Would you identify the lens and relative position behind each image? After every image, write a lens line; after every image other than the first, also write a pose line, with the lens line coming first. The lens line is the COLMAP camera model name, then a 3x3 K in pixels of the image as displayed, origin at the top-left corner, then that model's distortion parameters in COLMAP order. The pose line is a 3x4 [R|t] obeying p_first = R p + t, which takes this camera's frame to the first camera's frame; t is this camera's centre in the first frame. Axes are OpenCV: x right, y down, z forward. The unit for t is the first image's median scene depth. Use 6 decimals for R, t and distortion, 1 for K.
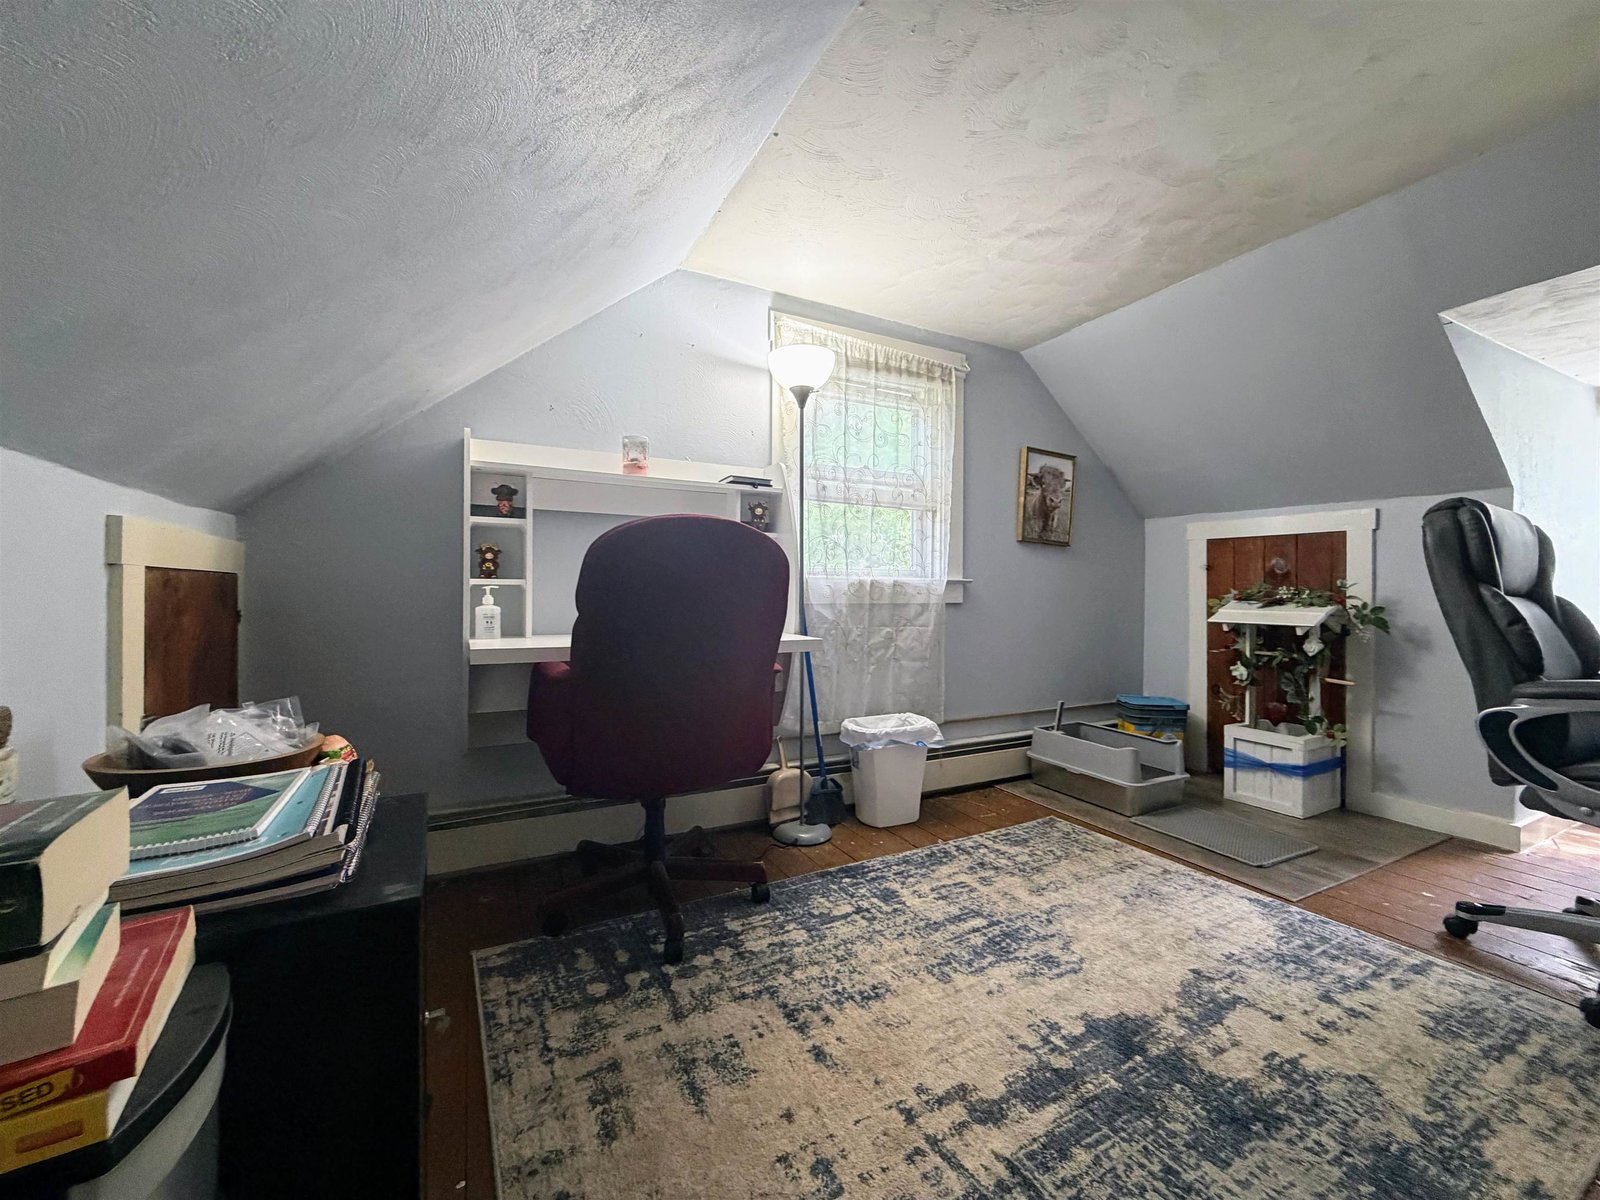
lens RADIAL K [[639.7, 0, 795.1], [0, 639.7, 597.1], [0, 0, 1]] dist [0.000060, -0.000223]
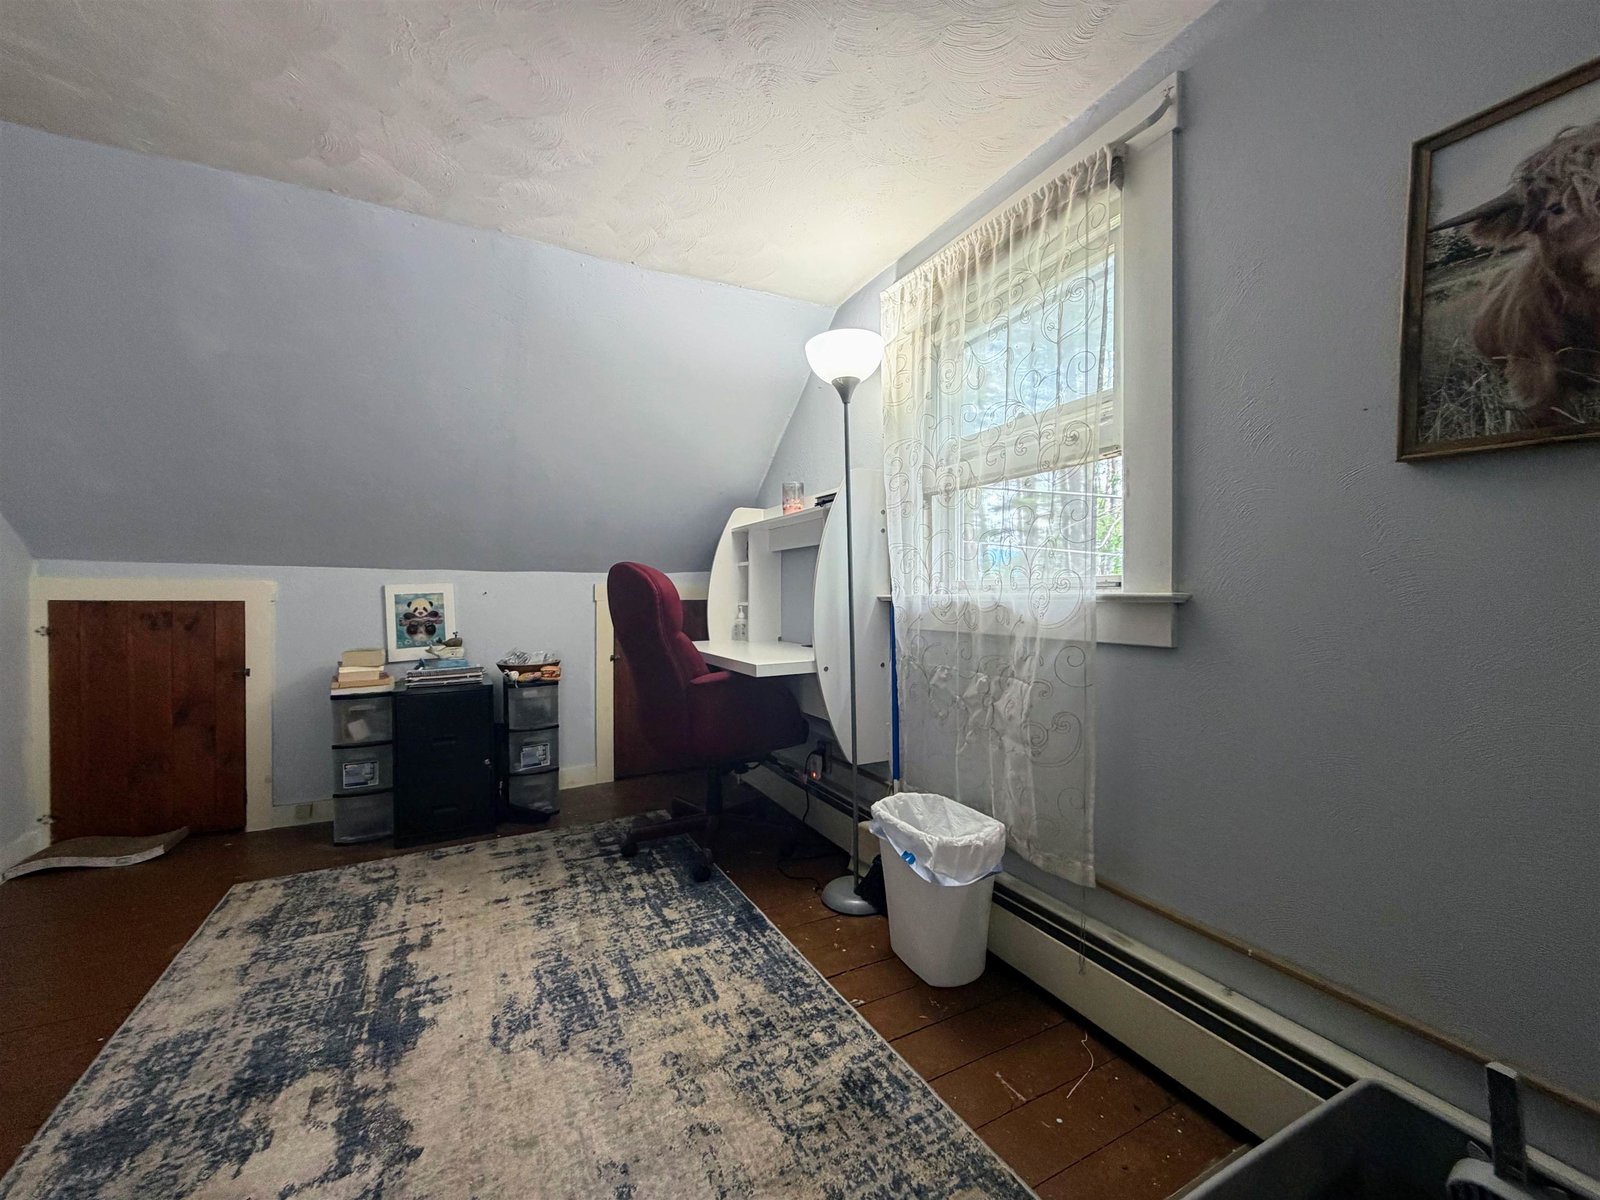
lens RADIAL K [[639.7, 0, 795.0], [0, 639.7, 600.0], [0, 0, 1]] dist [0.000060, -0.000223]
pose [[-0.017741, 0.001622, -0.999841, 1.387099], [-0.003777, 0.999991, 0.001689, -0.045953], [0.999835, 0.003806, -0.017735, 1.492115]]
